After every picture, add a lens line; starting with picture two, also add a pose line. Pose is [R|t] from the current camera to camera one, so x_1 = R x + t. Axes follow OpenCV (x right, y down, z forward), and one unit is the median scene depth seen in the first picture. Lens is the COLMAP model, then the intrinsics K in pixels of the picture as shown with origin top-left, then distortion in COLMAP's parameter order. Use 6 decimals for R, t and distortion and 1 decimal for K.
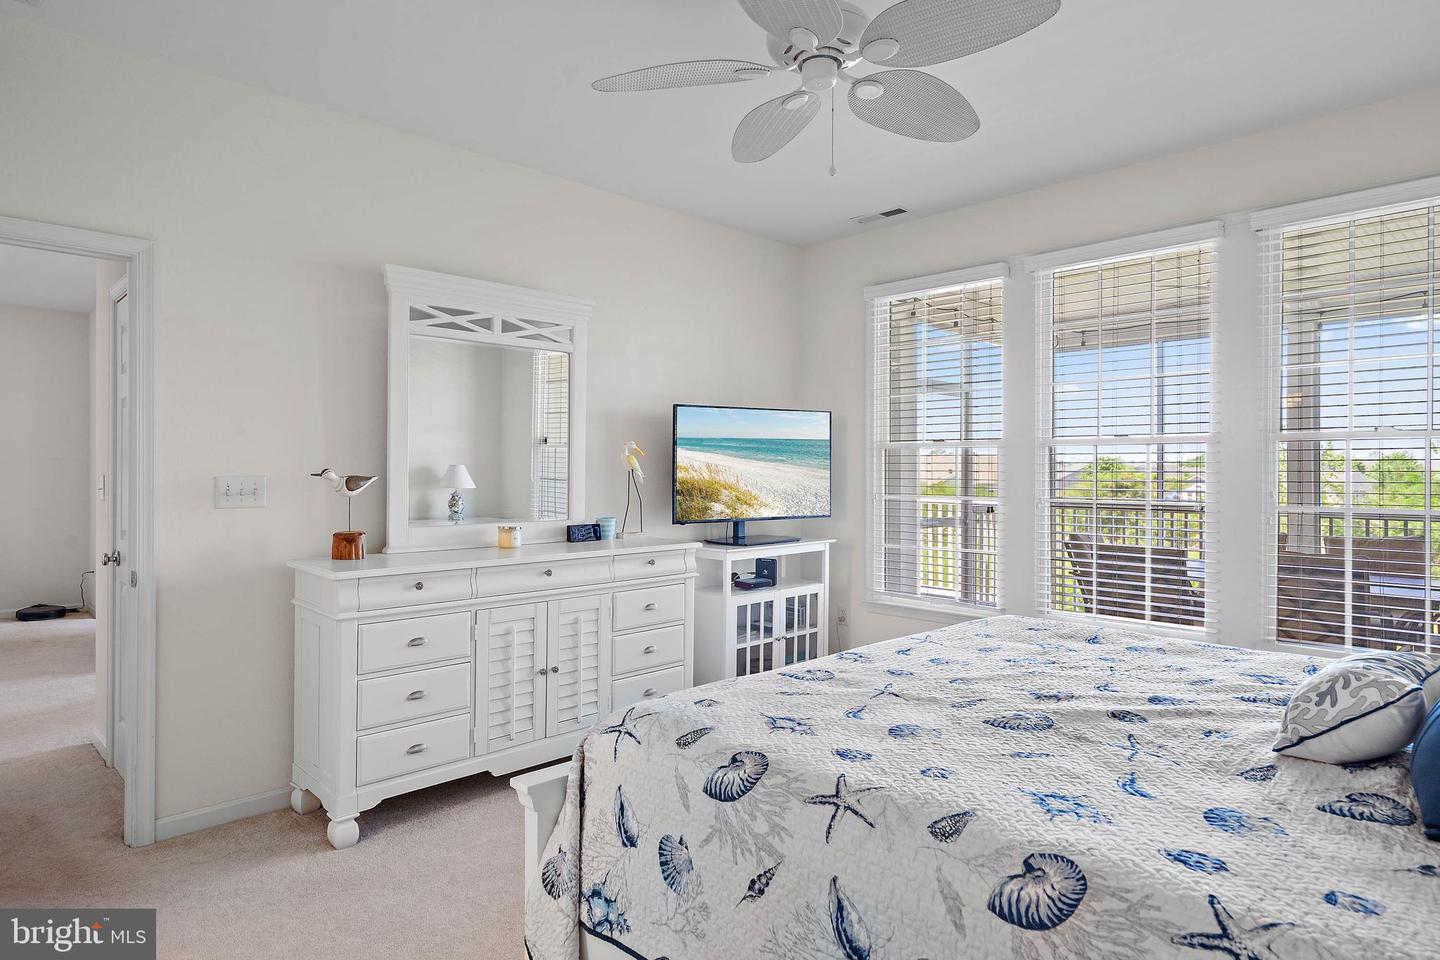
lens RADIAL K [[812.6, 0, 719.1], [0, 812.6, 473.5], [0, 0, 1]] dist [0.001285, -0.000006]
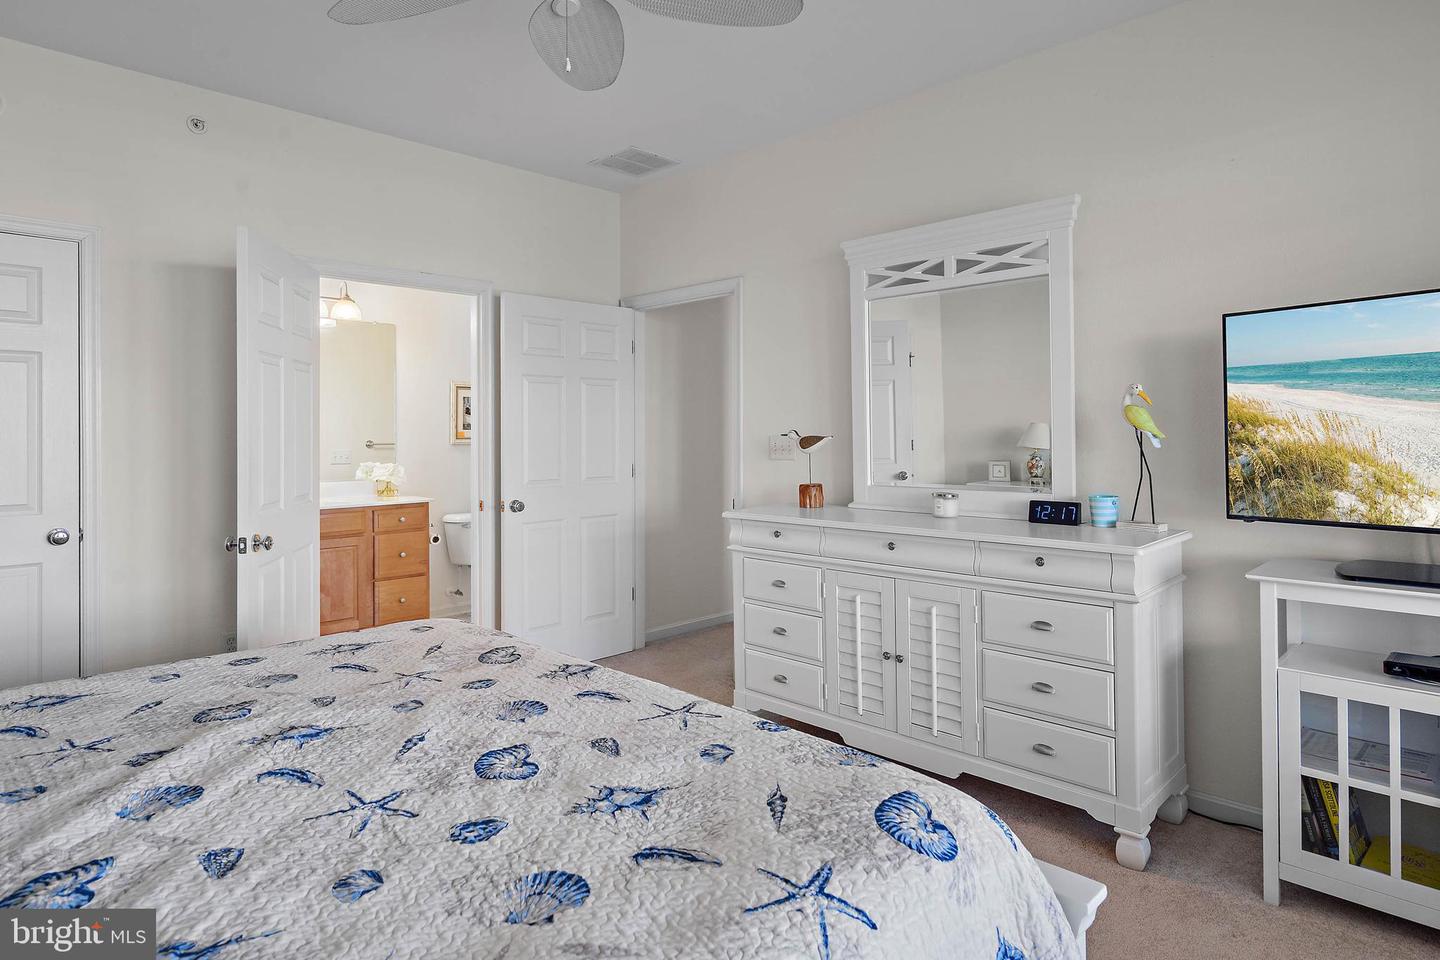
lens RADIAL K [[819.6, 0, 721.1], [0, 819.6, 458.9], [0, 0, 1]] dist [0.002465, 0.001576]
pose [[-0.006985, 0.014194, -0.999875, 0.616358], [-0.006198, 0.999879, 0.014237, 0.015143], [0.999956, 0.006297, -0.006896, 0.748132]]
